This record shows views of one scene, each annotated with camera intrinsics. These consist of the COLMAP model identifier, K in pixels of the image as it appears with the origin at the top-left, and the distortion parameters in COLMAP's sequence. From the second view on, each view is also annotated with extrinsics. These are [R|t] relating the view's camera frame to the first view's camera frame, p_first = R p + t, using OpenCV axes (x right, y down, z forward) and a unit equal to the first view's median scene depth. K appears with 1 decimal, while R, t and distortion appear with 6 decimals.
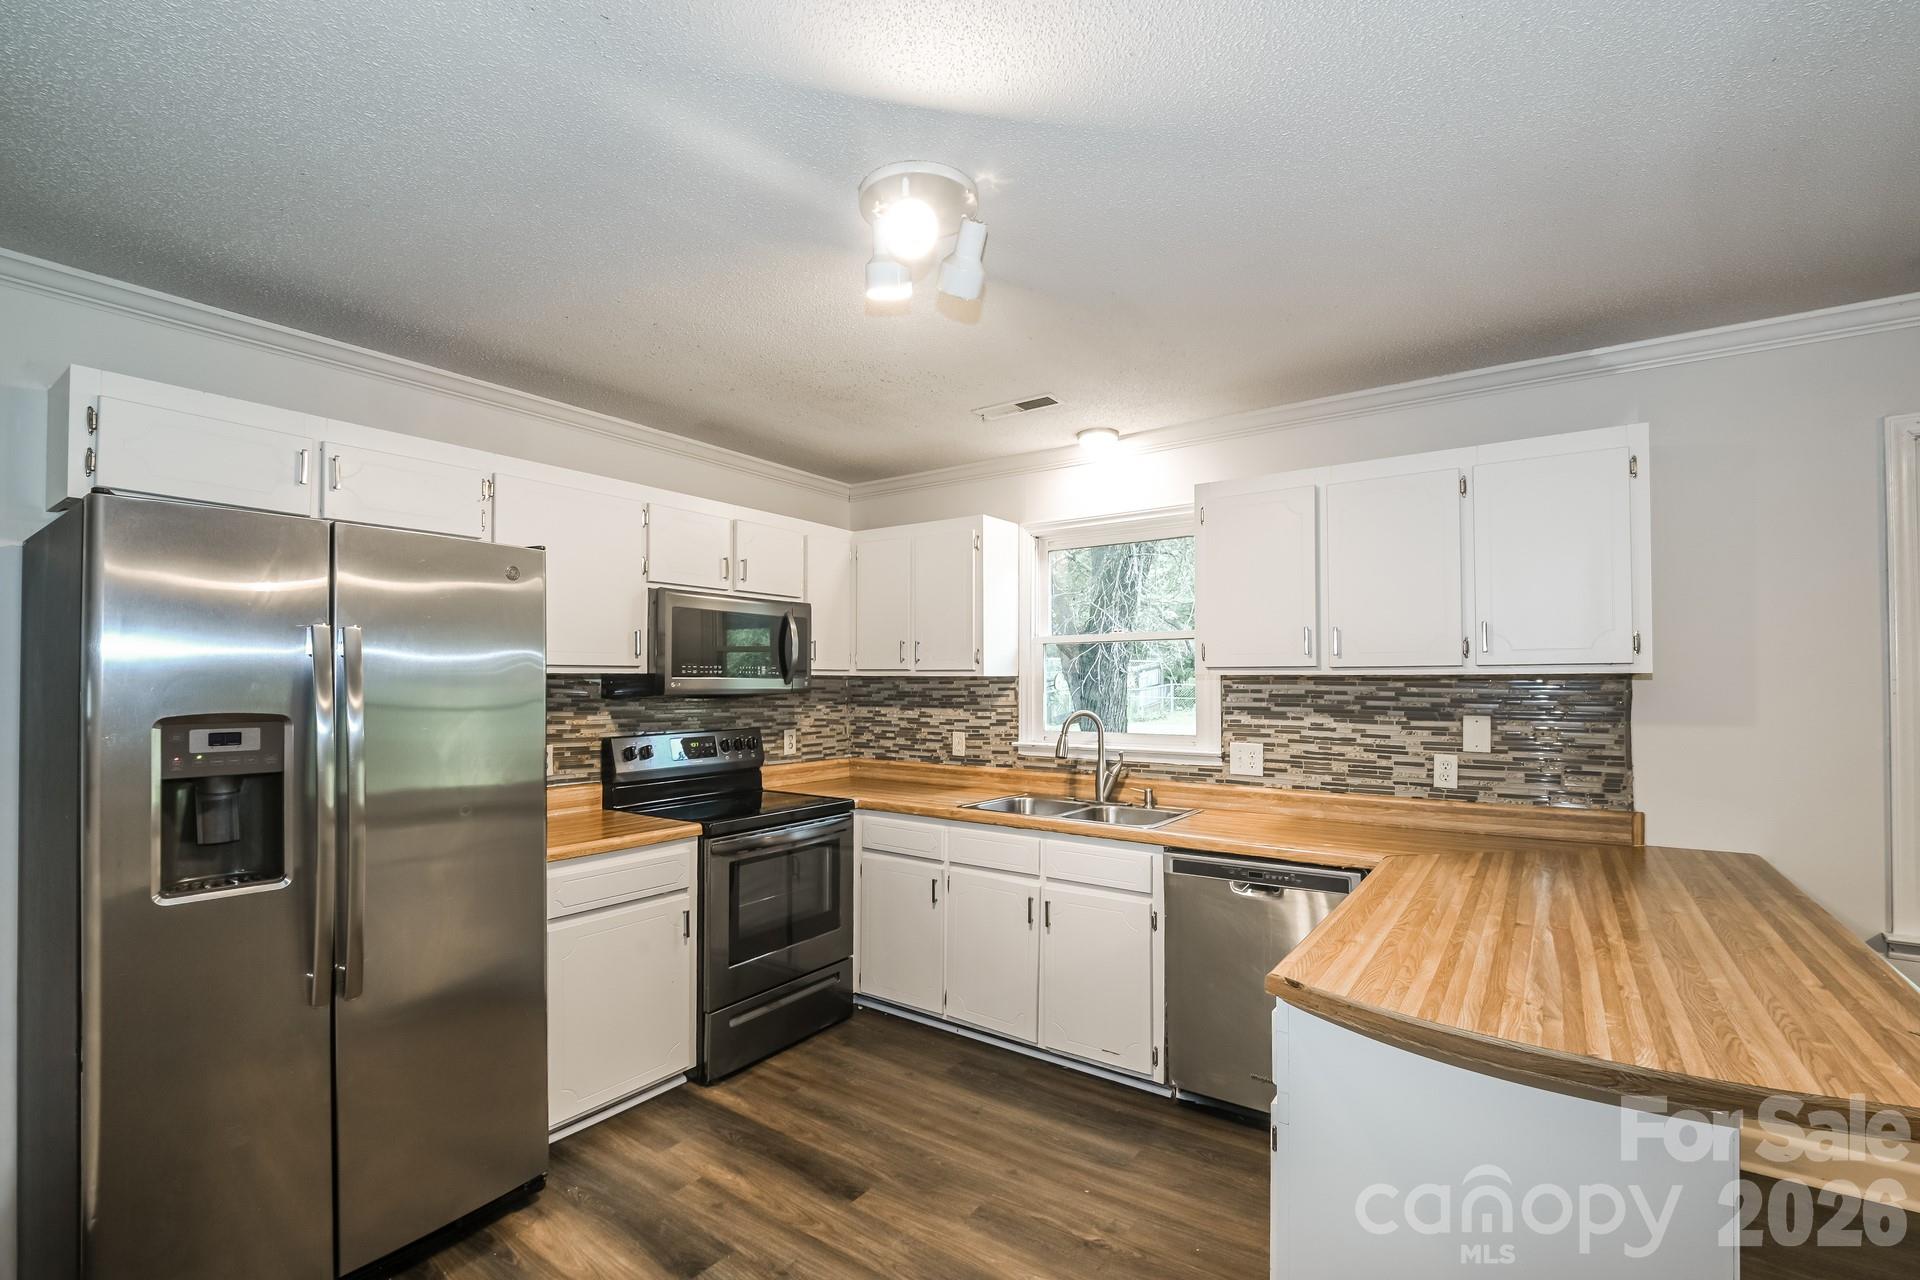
lens RADIAL K [[845.9, 0, 960.0], [0, 845.9, 640.0], [0, 0, 1]] dist [0.033002, -0.032990]
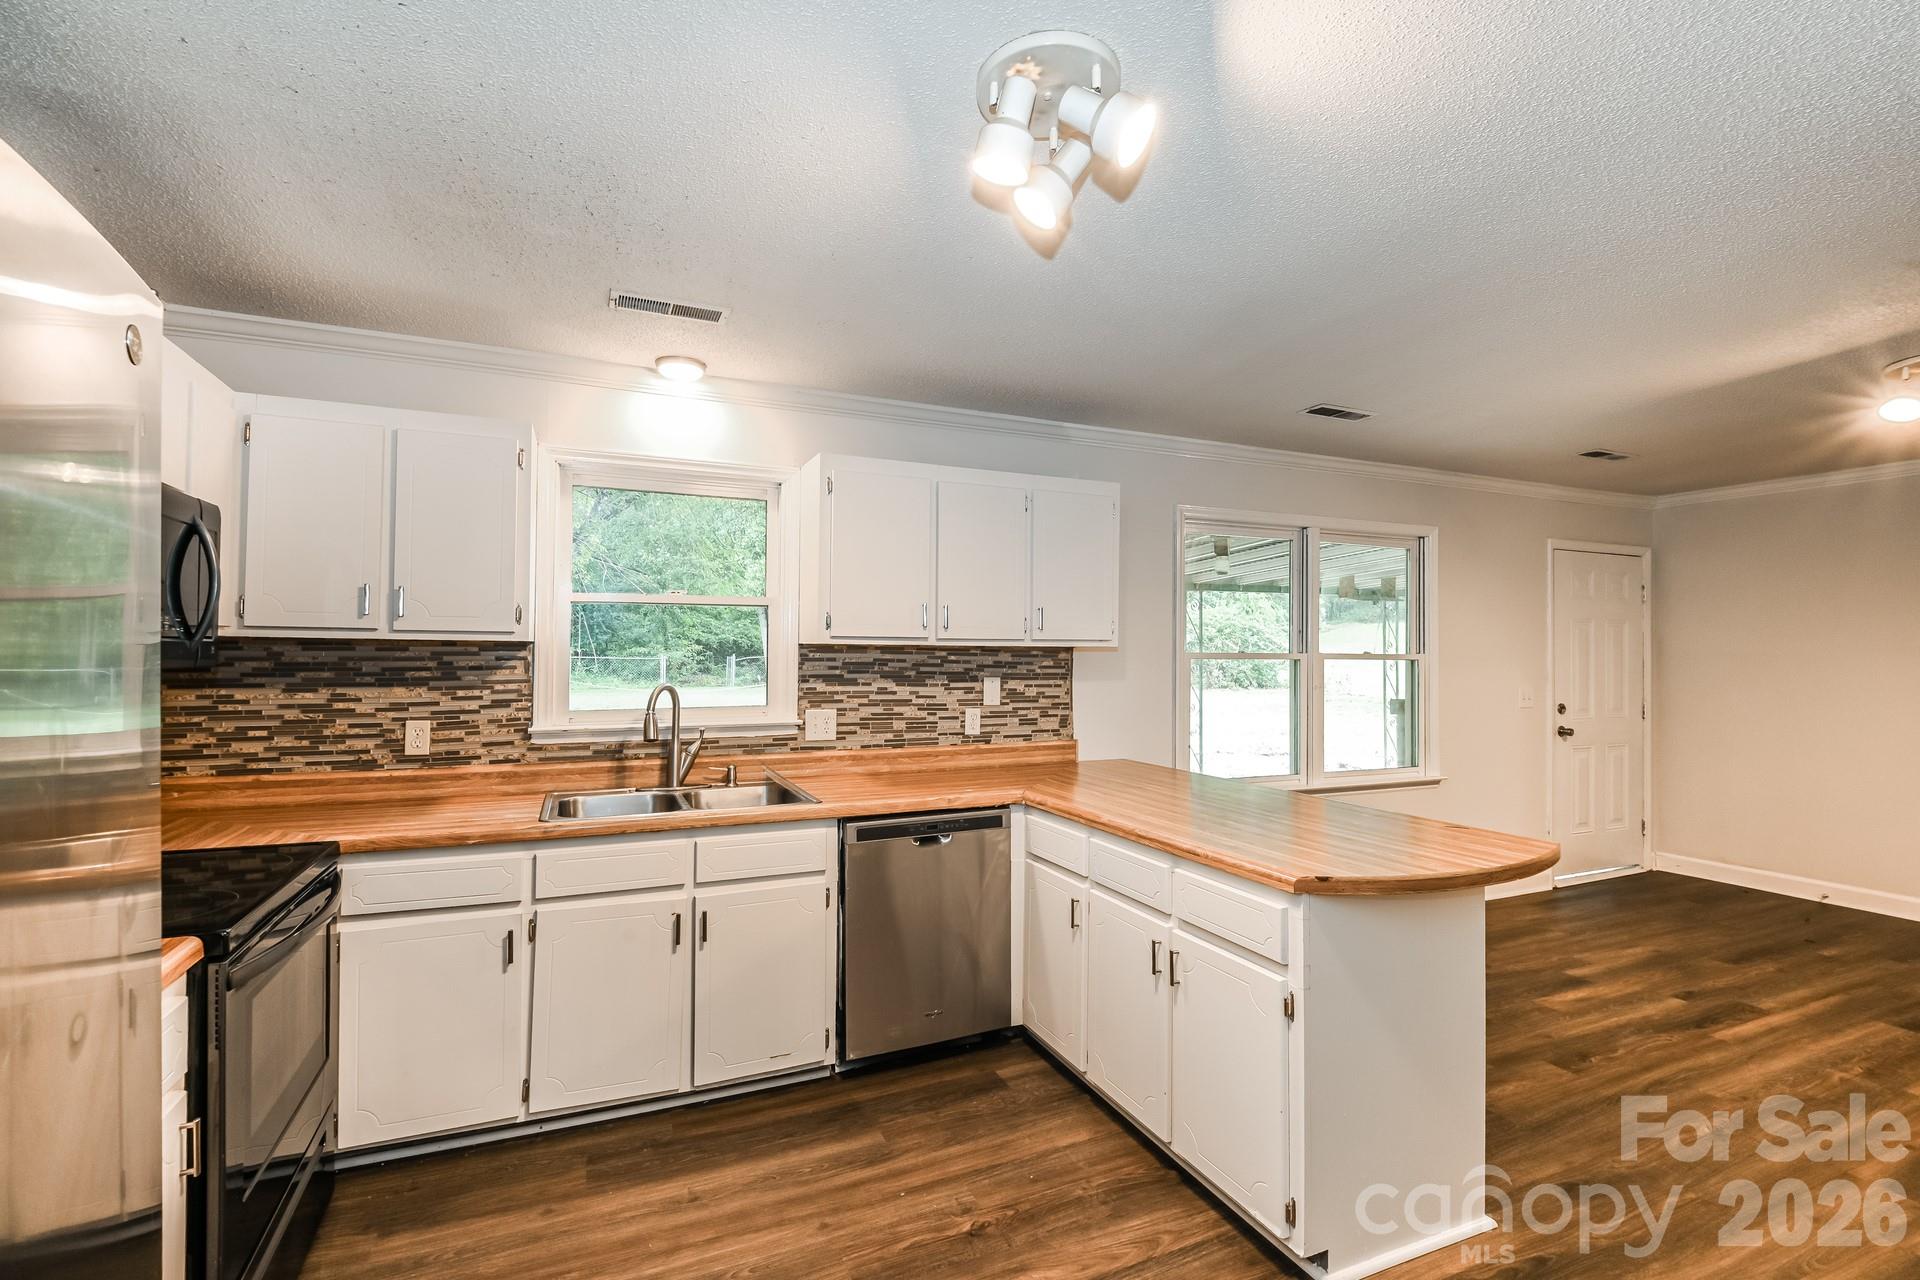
lens RADIAL K [[802.3, 0, 958.0], [0, 802.3, 618.4], [0, 0, 1]] dist [0.031005, -0.027314]
pose [[0.534201, 0.039831, 0.844419, -0.412914], [-0.046844, 0.998749, -0.017475, 0.019886], [-0.844058, -0.030221, 0.535399, 0.342702]]
